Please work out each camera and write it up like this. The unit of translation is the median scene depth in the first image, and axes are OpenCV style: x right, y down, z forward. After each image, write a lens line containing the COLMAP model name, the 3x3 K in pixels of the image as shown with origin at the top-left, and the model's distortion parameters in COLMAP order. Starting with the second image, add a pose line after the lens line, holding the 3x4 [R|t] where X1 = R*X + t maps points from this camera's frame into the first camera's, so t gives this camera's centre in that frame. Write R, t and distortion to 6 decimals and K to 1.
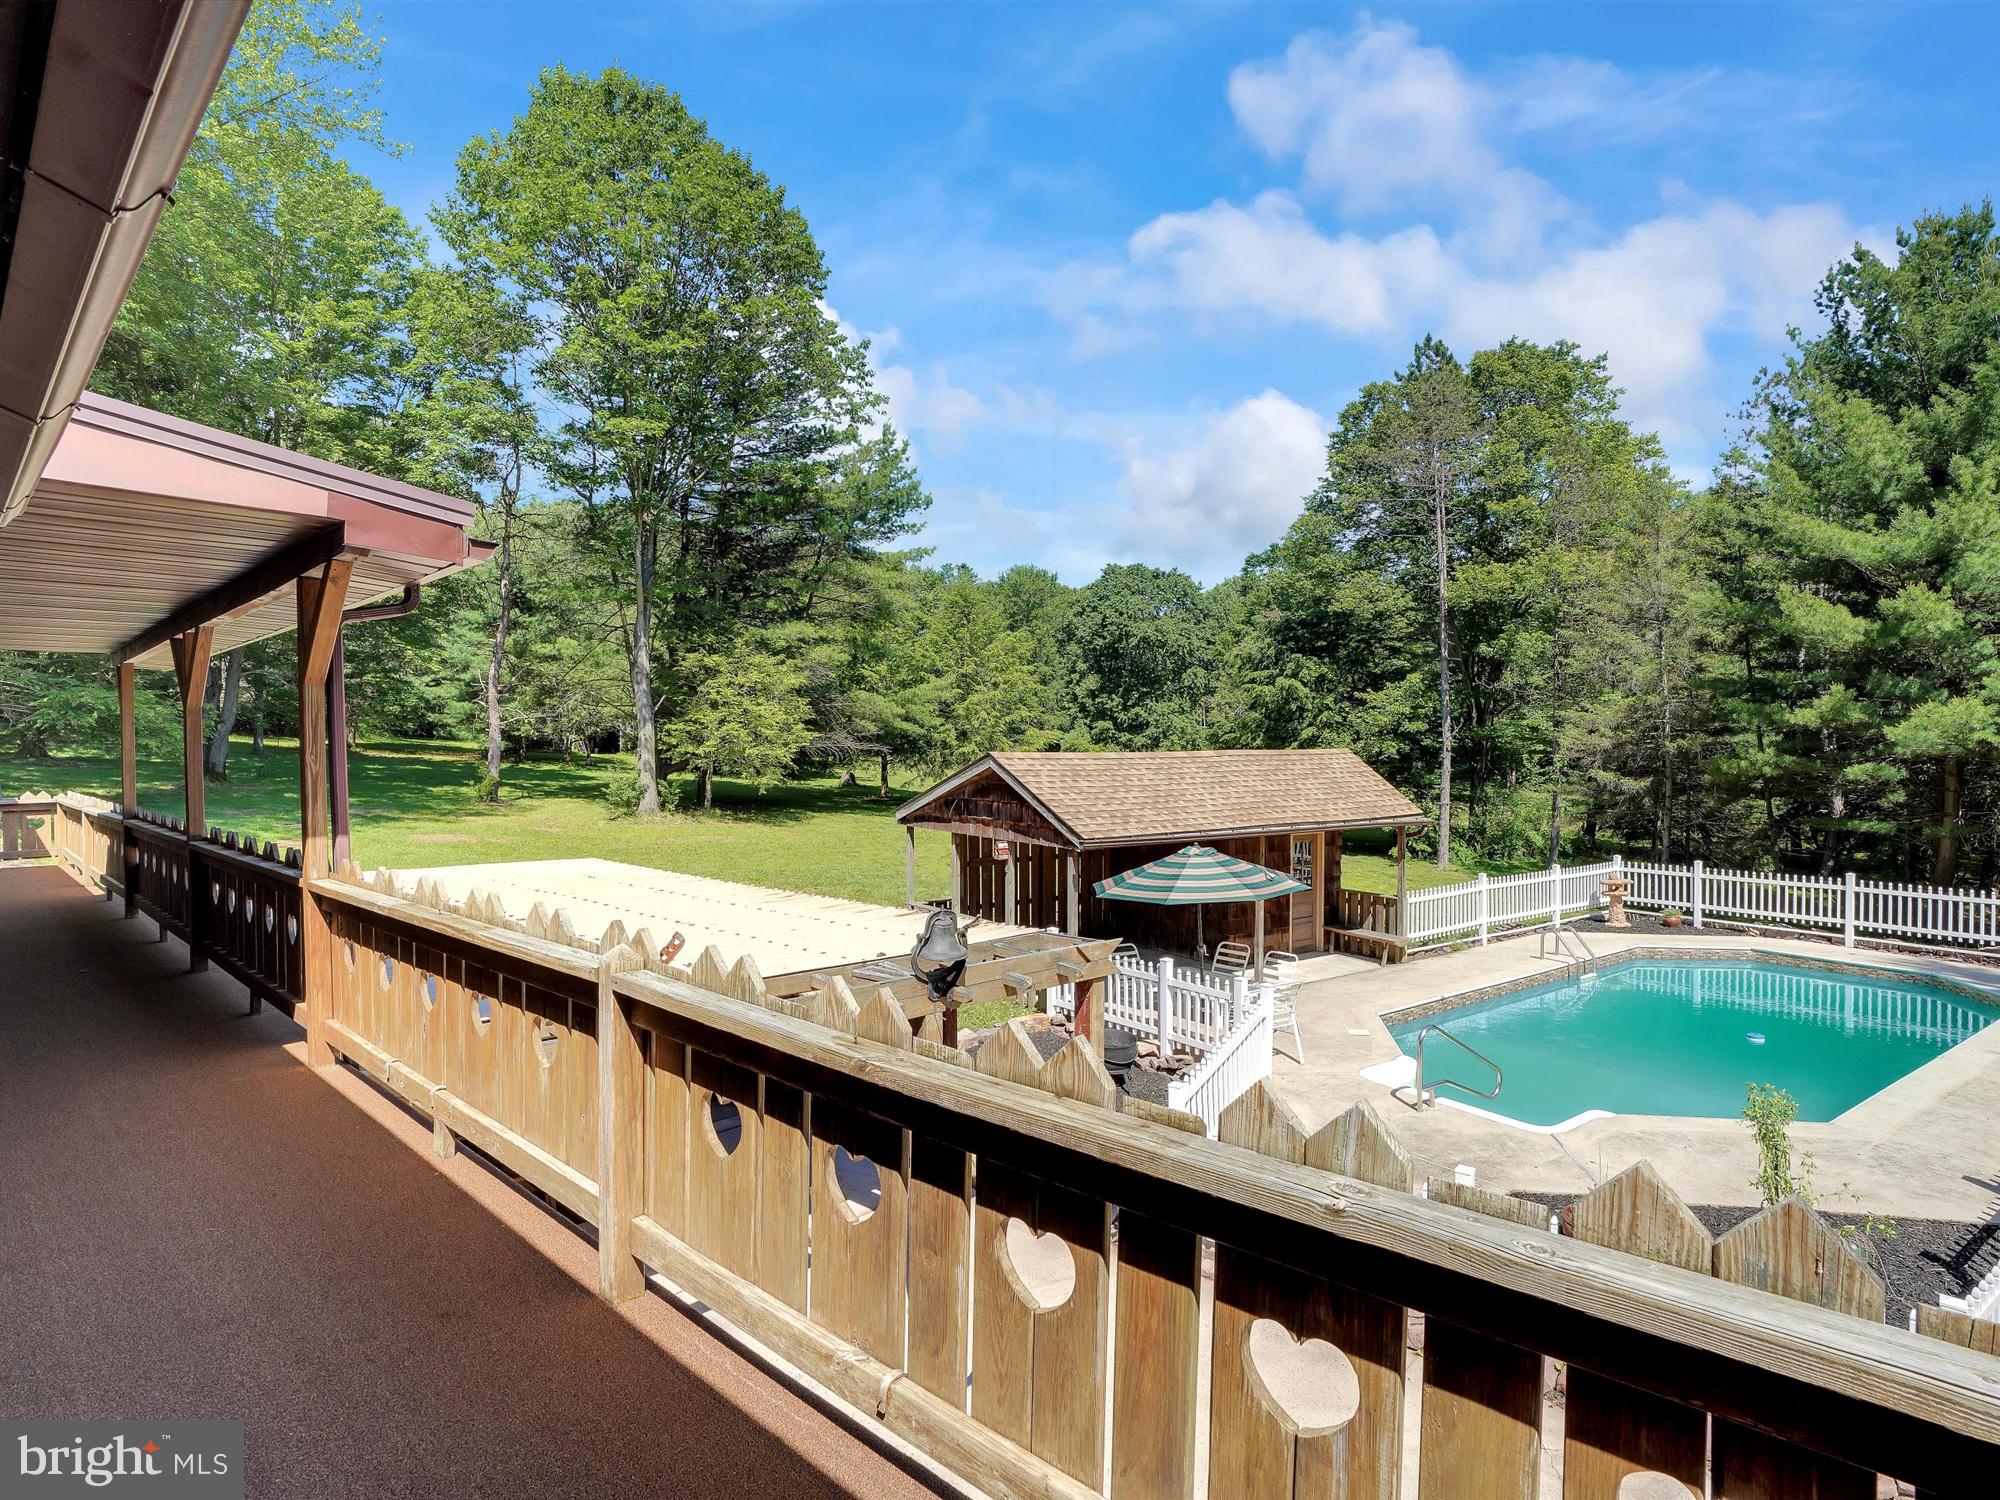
lens RADIAL K [[1041.0, 0, 1000.4], [0, 1041.0, 753.0], [0, 0, 1]] dist [-0.069537, 0.028690]
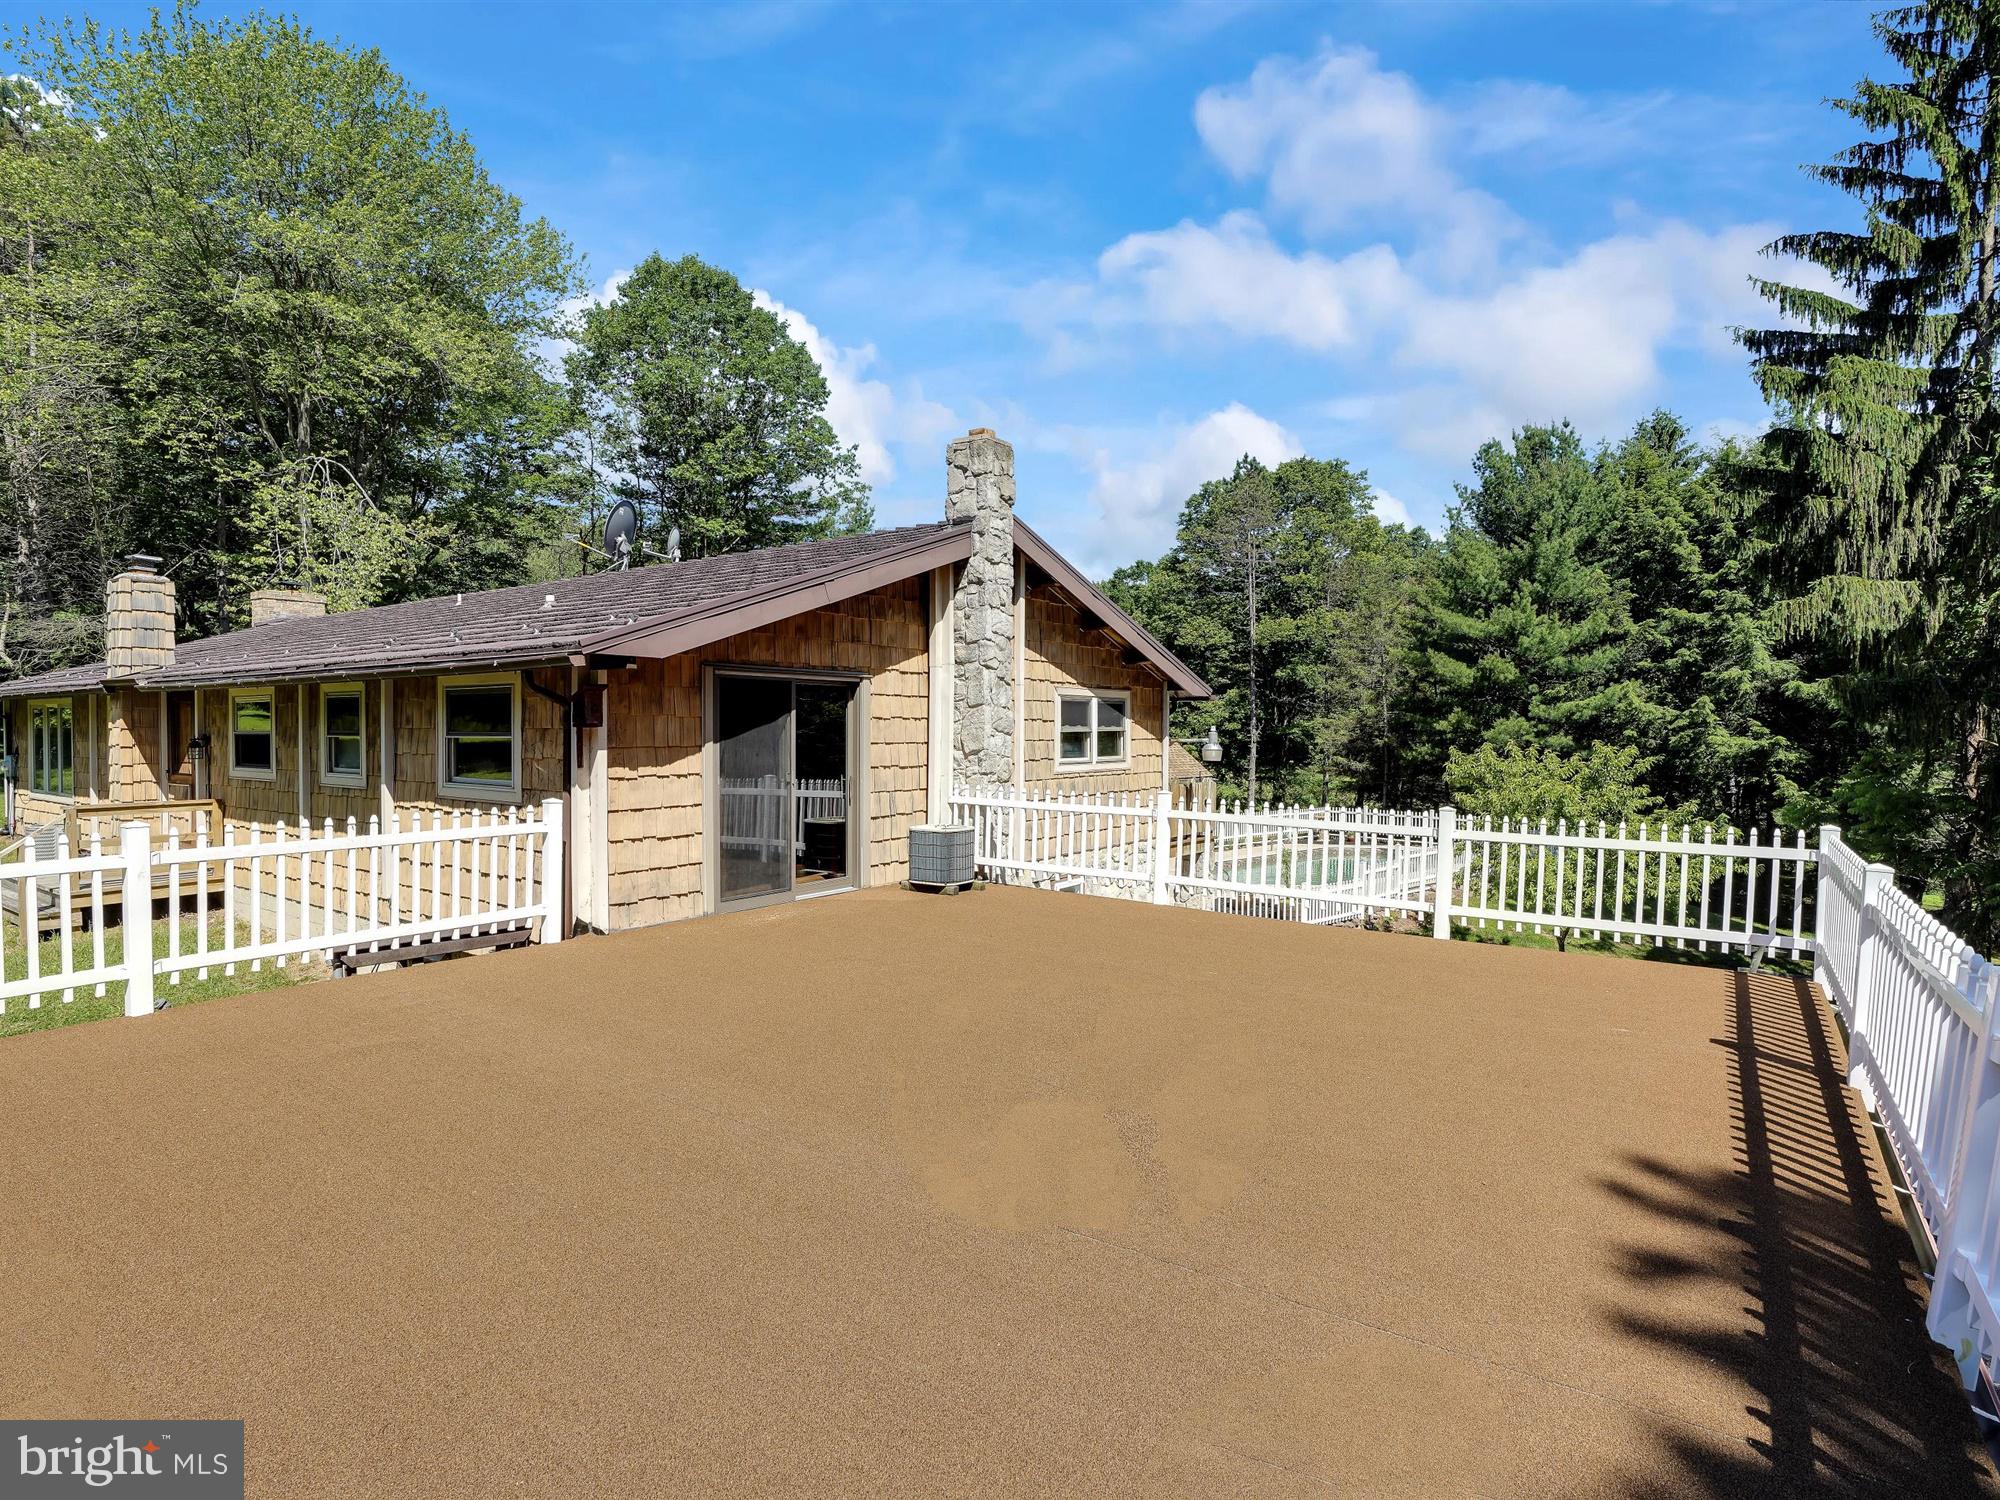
lens RADIAL K [[1062.7, 0, 1006.5], [0, 1062.7, 751.1], [0, 0, 1]] dist [-0.064232, 0.027601]
pose [[0.990421, 0.009792, 0.137733, -0.129797], [-0.011399, 0.999876, 0.010887, -0.003184], [-0.137609, -0.012353, 0.990410, -0.482837]]
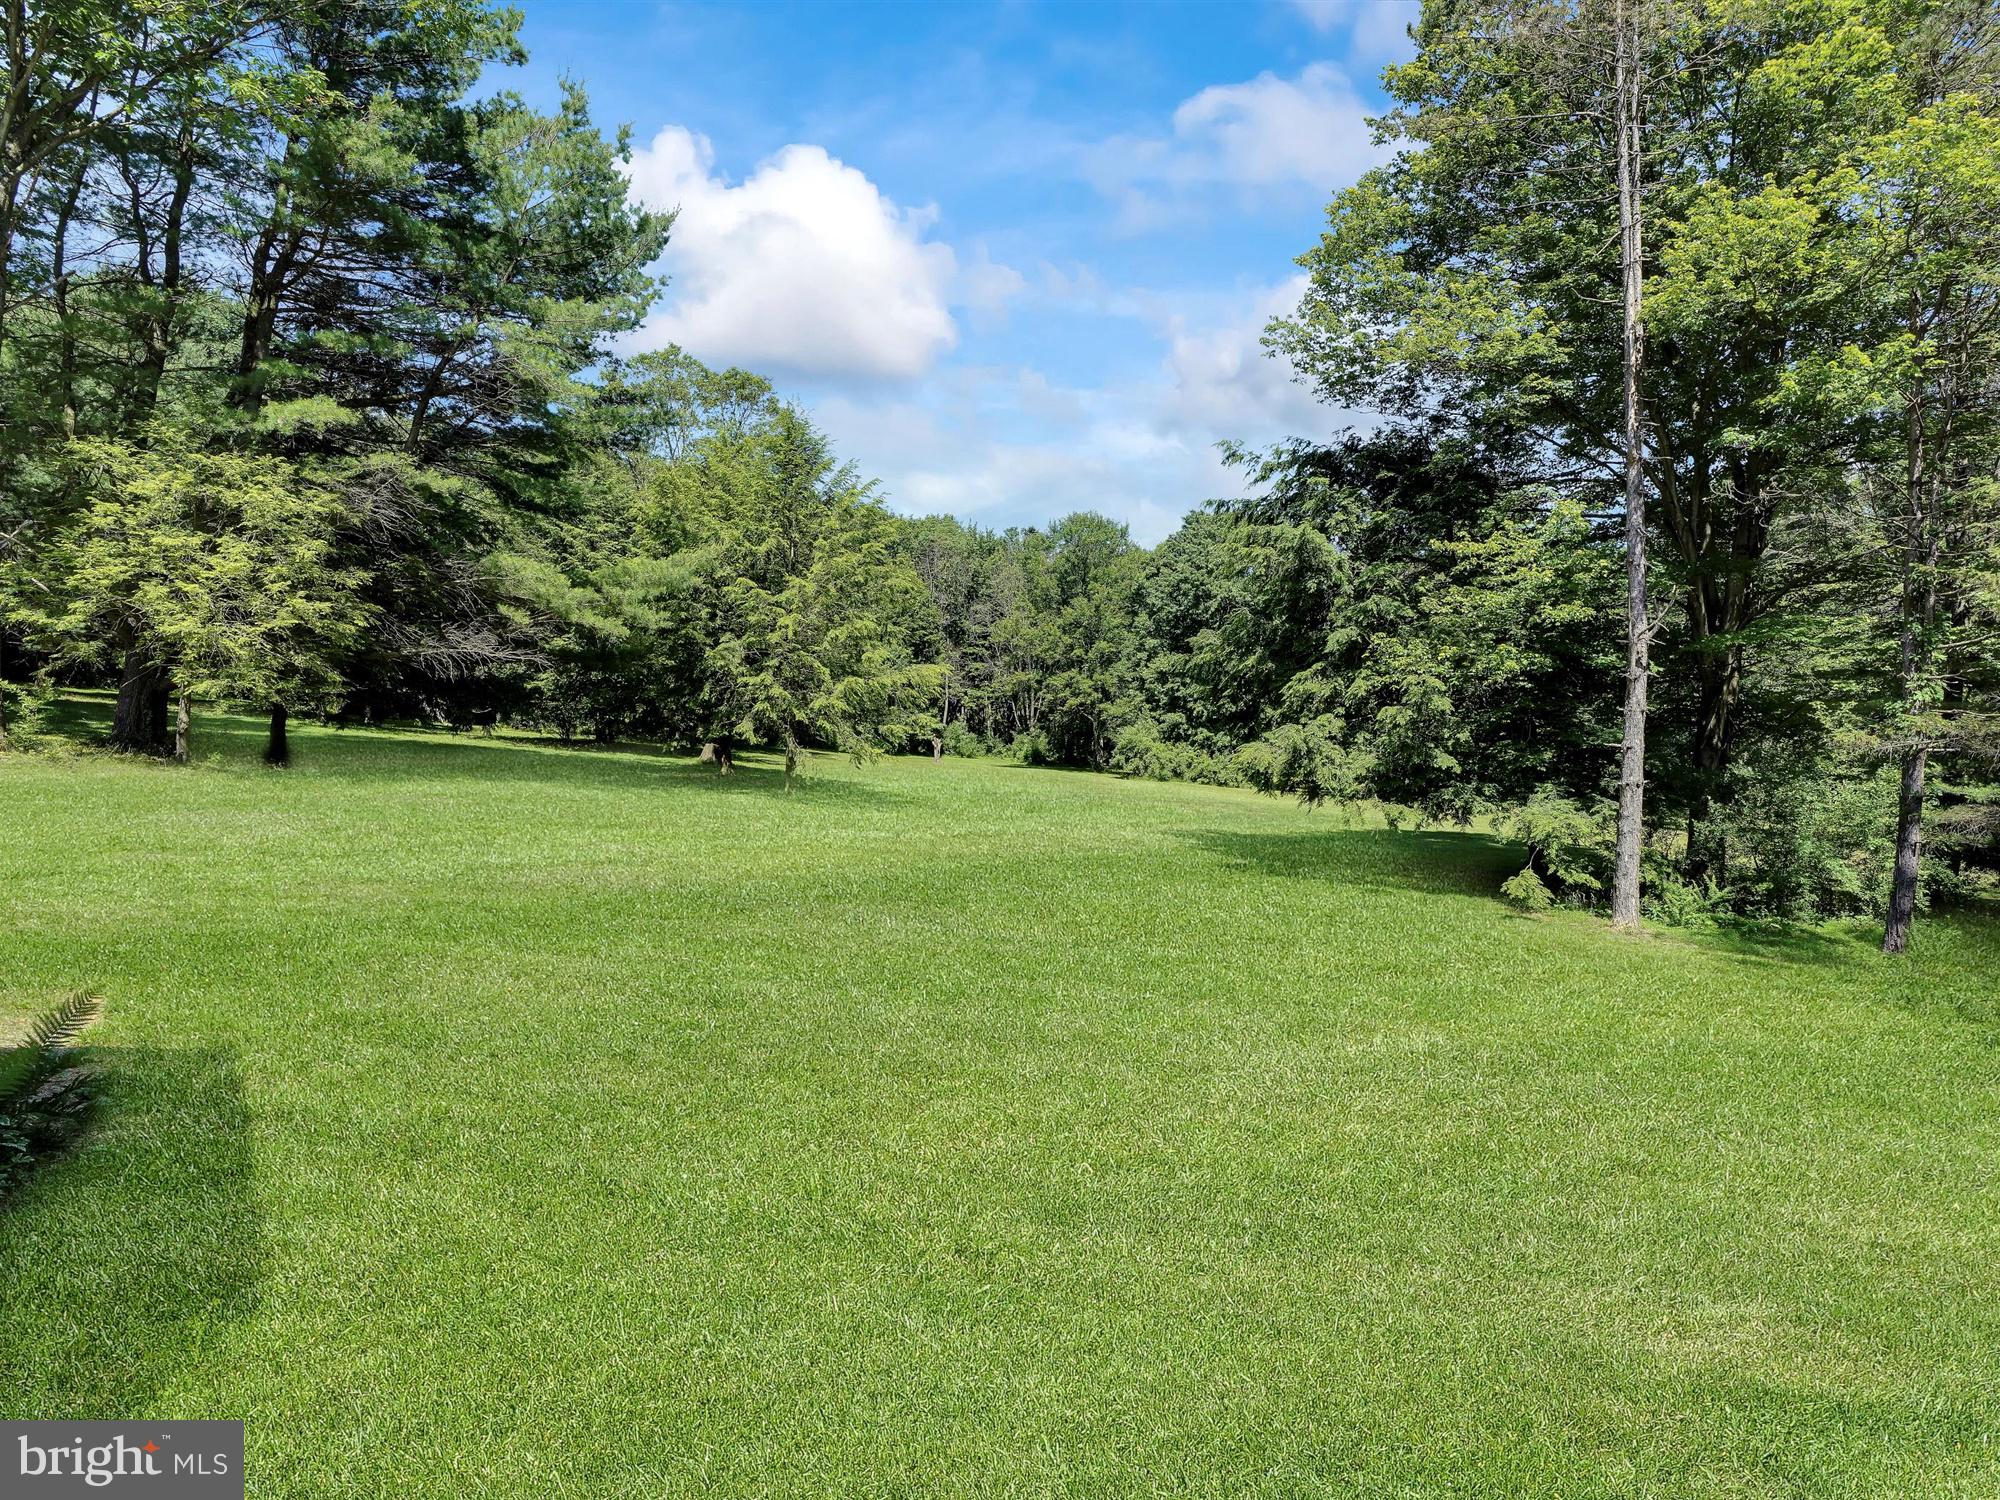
lens RADIAL K [[1105.5, 0, 994.8], [0, 1105.5, 755.8], [0, 0, 1]] dist [-0.058416, 0.035316]
pose [[0.988800, 0.027557, -0.146684, 0.255163], [-0.031116, 0.999273, -0.022028, 0.063346], [0.145970, 0.026346, 0.988938, 0.553106]]
